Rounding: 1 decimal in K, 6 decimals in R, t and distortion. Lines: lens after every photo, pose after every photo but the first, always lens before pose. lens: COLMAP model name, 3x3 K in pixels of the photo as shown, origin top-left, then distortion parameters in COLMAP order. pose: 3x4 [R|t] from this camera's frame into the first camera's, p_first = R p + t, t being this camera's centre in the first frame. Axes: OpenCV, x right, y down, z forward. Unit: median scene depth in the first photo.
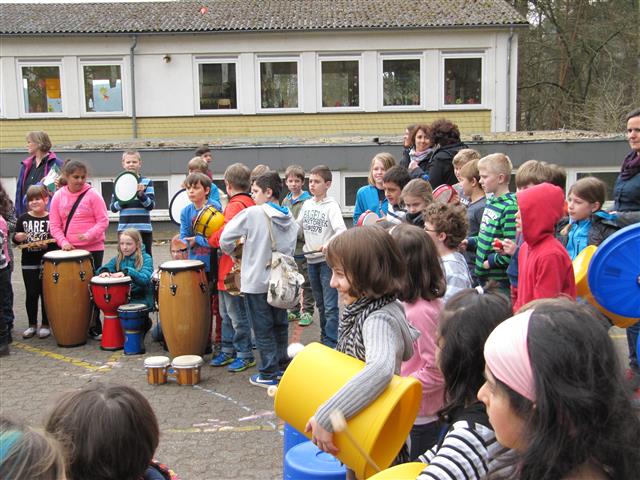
lens RADIAL K [[862.6, 0, 324.4], [0, 862.6, 235.5], [0, 0, 1]] dist [0.046447, 0.000000]
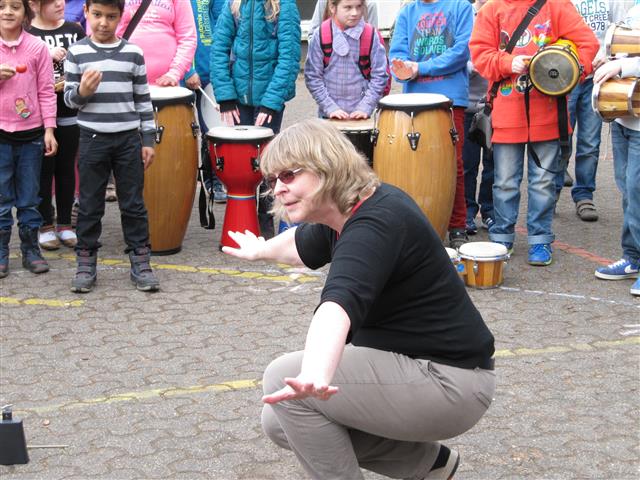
lens RADIAL K [[1615.3, 0, 321.0], [0, 1615.3, 237.0], [0, 0, 1]] dist [0.250568, 0.000000]
pose [[0.916611, -0.062034, 0.394937, -0.178992], [0.027754, 0.995378, 0.091932, 0.006045], [-0.398815, -0.073304, 0.914097, -0.006876]]
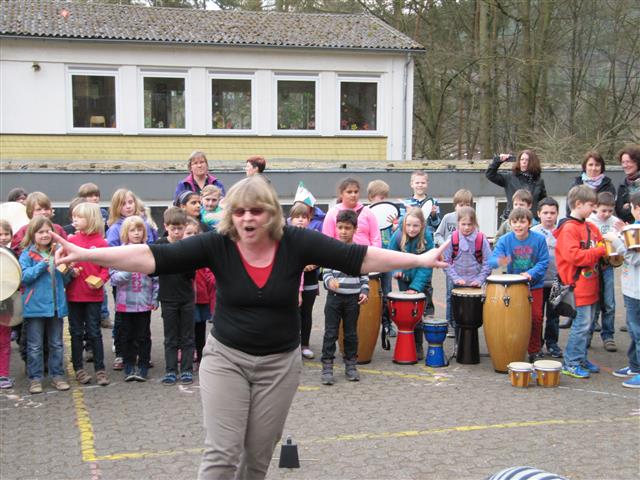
lens RADIAL K [[995.9, 0, 325.7], [0, 995.9, 241.9], [0, 0, 1]] dist [0.091465, 0.000000]
pose [[0.957062, -0.004692, 0.289844, -0.193736], [0.015173, 0.999309, -0.033925, 0.007217], [-0.289485, 0.036866, 0.956472, -0.032054]]
